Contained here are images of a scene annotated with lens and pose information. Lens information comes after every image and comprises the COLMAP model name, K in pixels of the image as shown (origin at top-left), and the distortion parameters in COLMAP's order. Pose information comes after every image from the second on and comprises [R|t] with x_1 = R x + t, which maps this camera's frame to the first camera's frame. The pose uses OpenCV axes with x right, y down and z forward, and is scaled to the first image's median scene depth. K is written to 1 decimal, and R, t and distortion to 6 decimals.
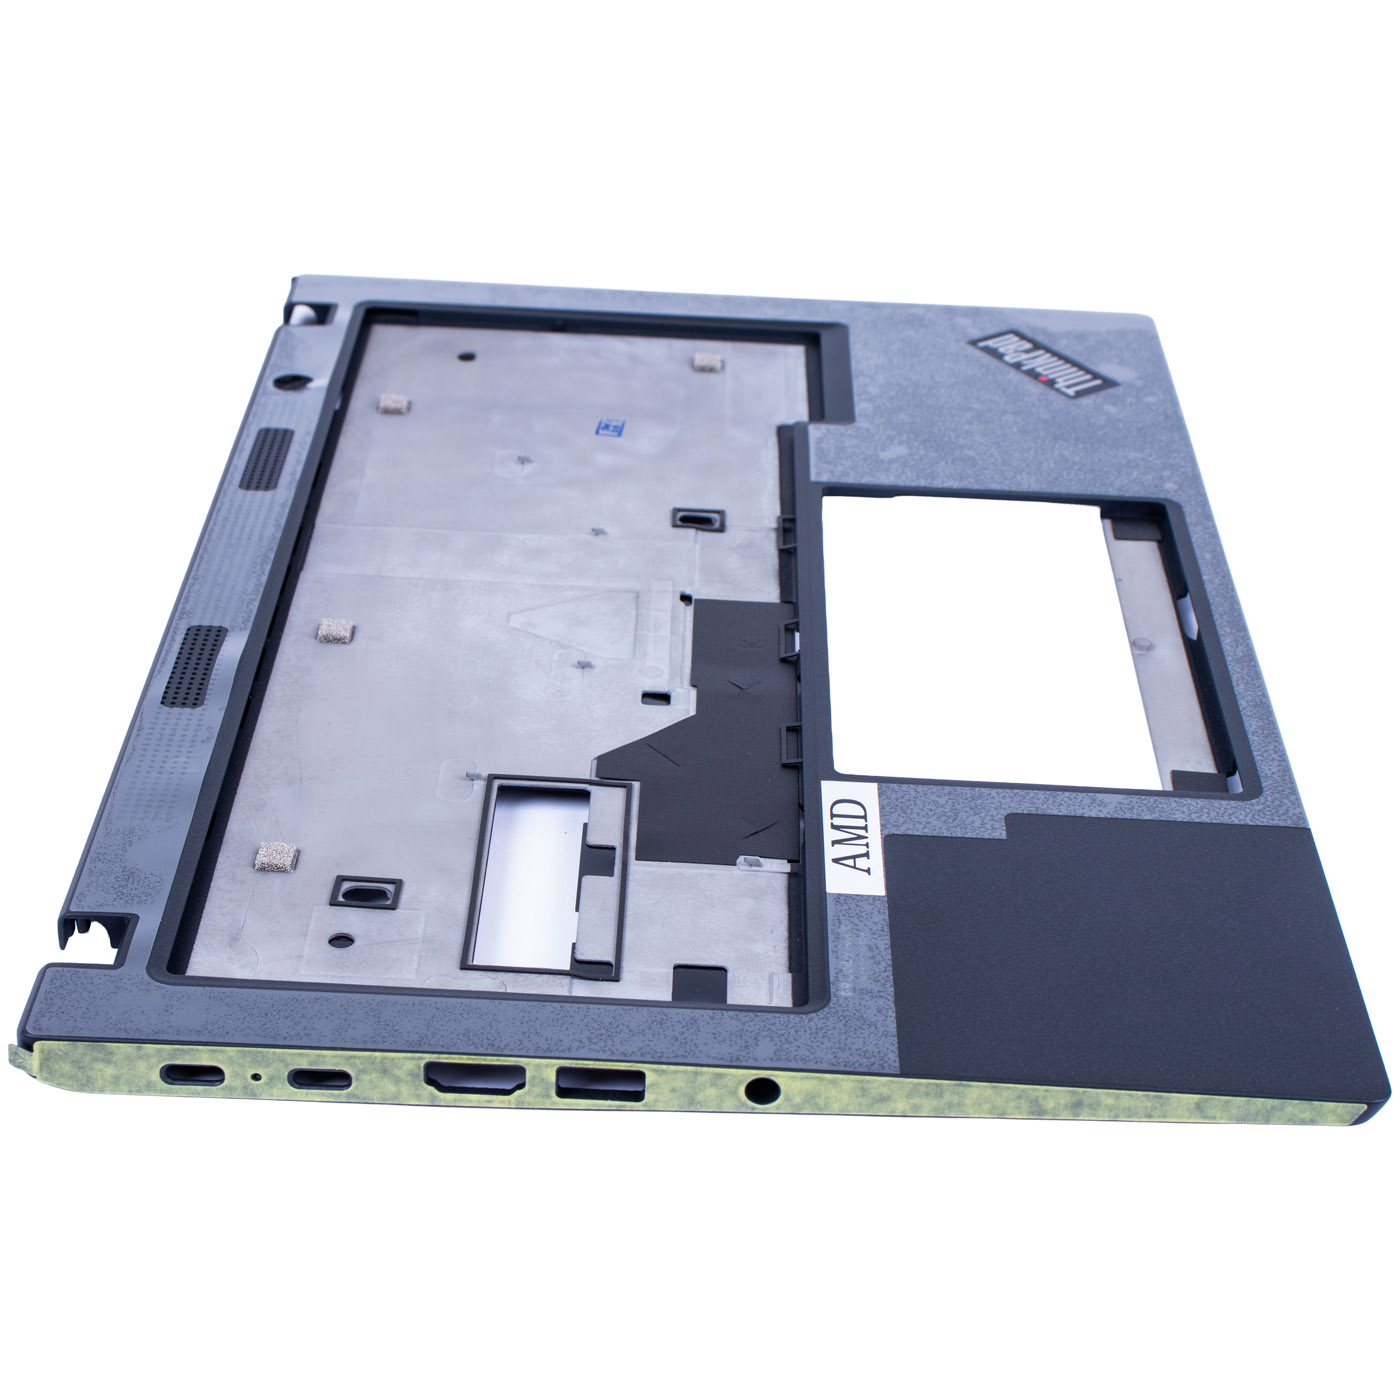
lens RADIAL K [[2761.0, 0, 737.0], [0, 2761.0, 700.0], [0, 0, 1]] dist [0.081466, 0.109877]
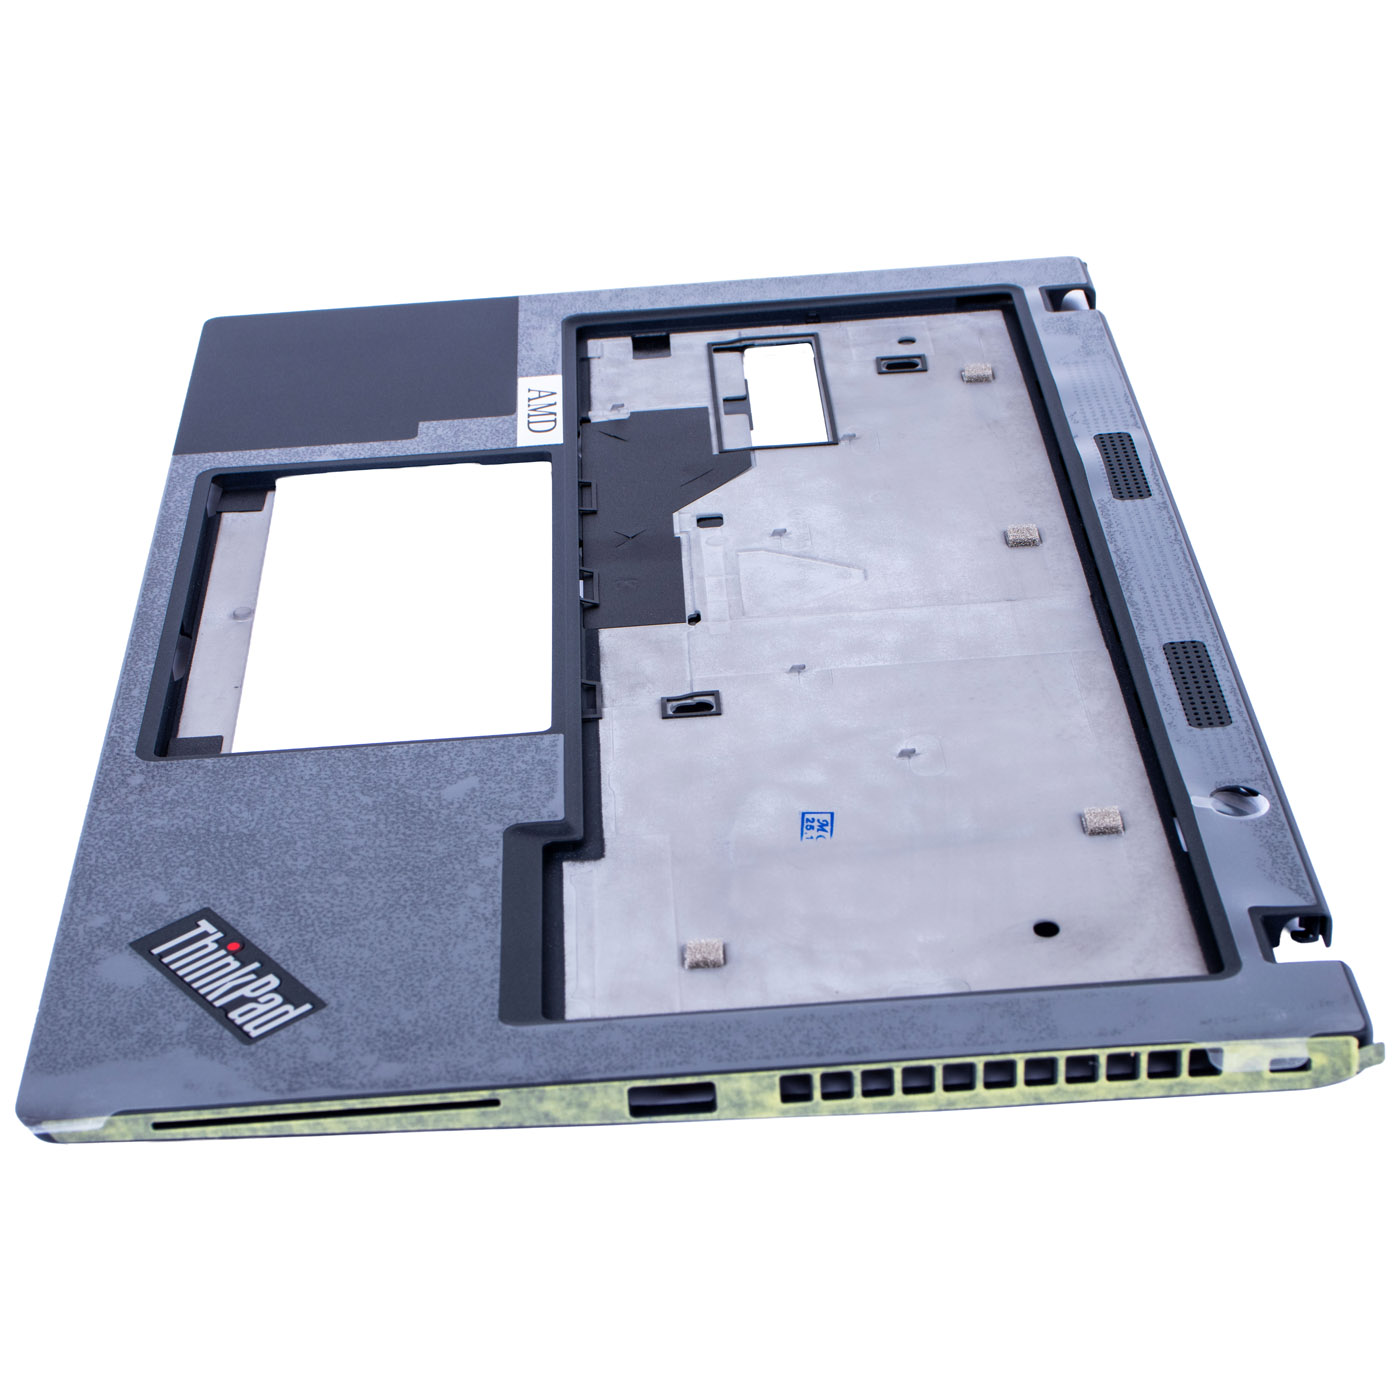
lens RADIAL K [[2993.7, 0, 585.9], [0, 2993.7, 700.6], [0, 0, 1]] dist [0.086430, 0.194453]
pose [[-0.999661, 0.026043, -0.000661, 0.021595], [0.011276, 0.455440, 0.890195, -0.976200], [0.023484, 0.889885, -0.455579, 1.519005]]
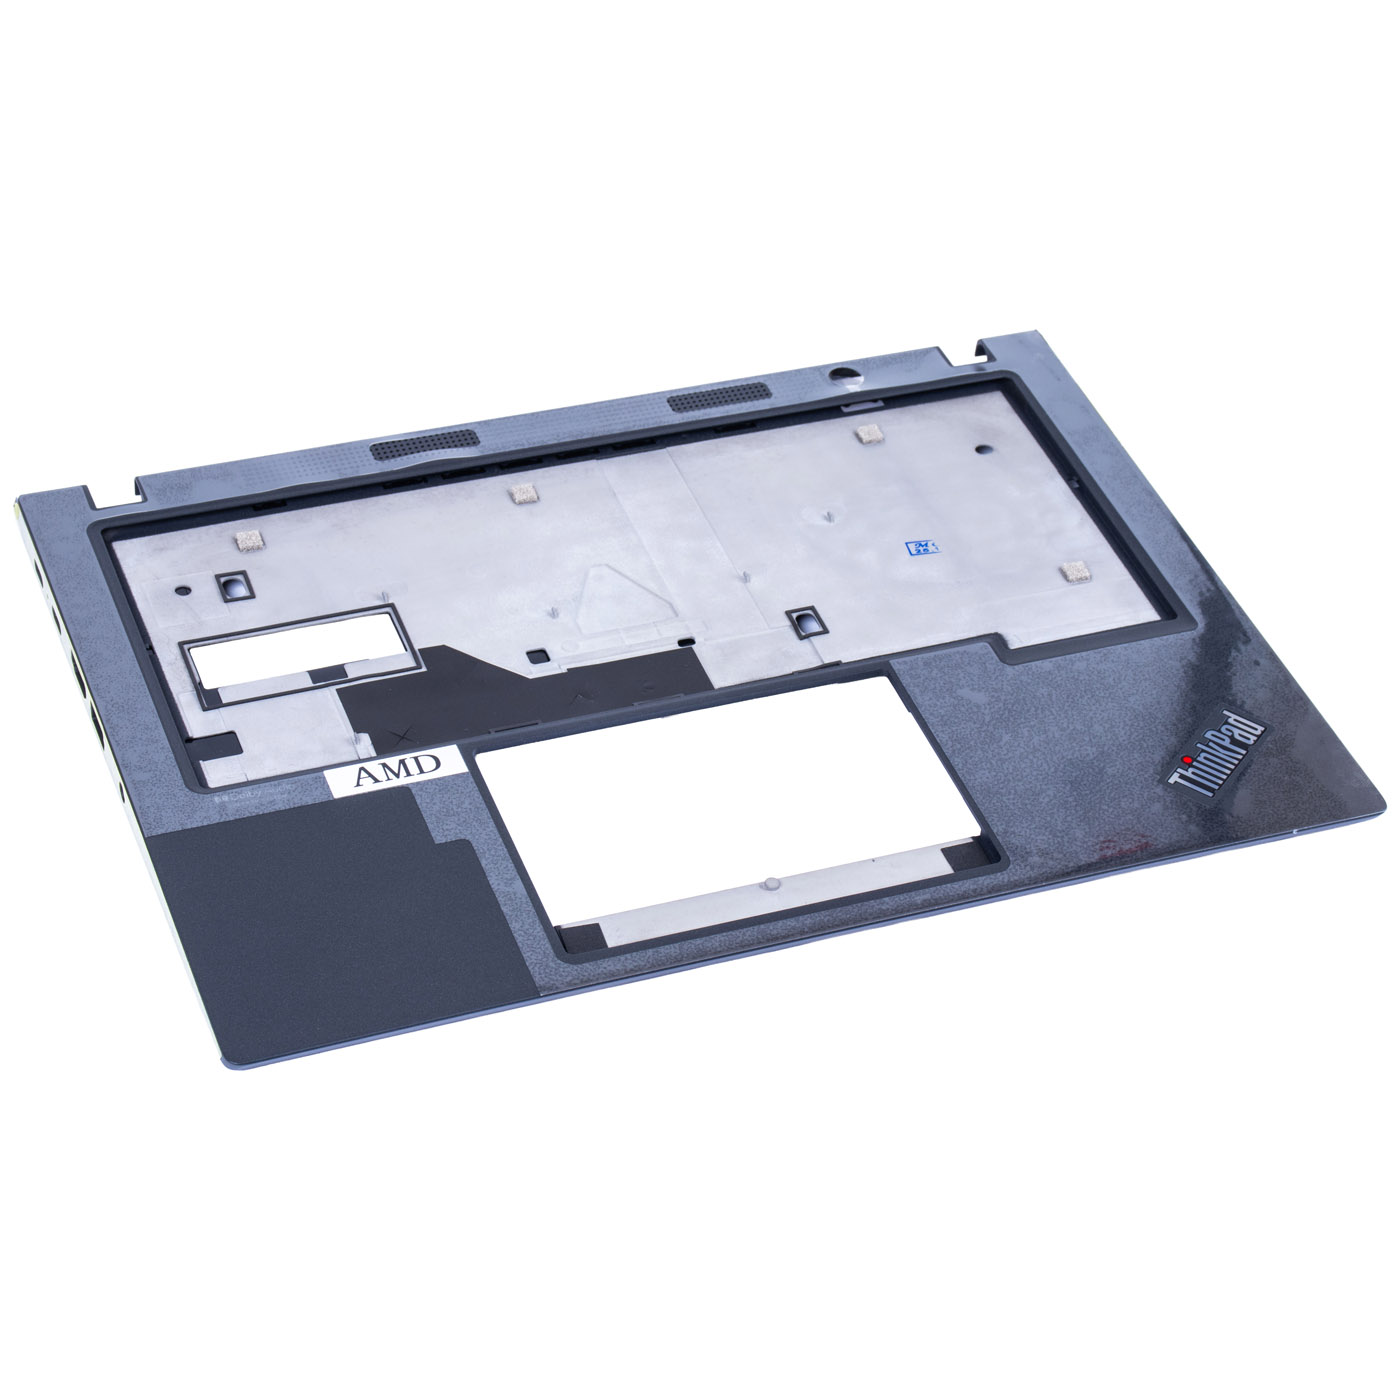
lens RADIAL K [[3585.0, 0, 700.0], [0, 3585.0, 700.0], [0, 0, 1]] dist [0.294549, -0.068421]
pose [[0.365317, 0.609729, -0.703402, 1.197982], [-0.539064, 0.754603, 0.374144, -0.656482], [0.758915, 0.242498, 0.604353, -0.010704]]
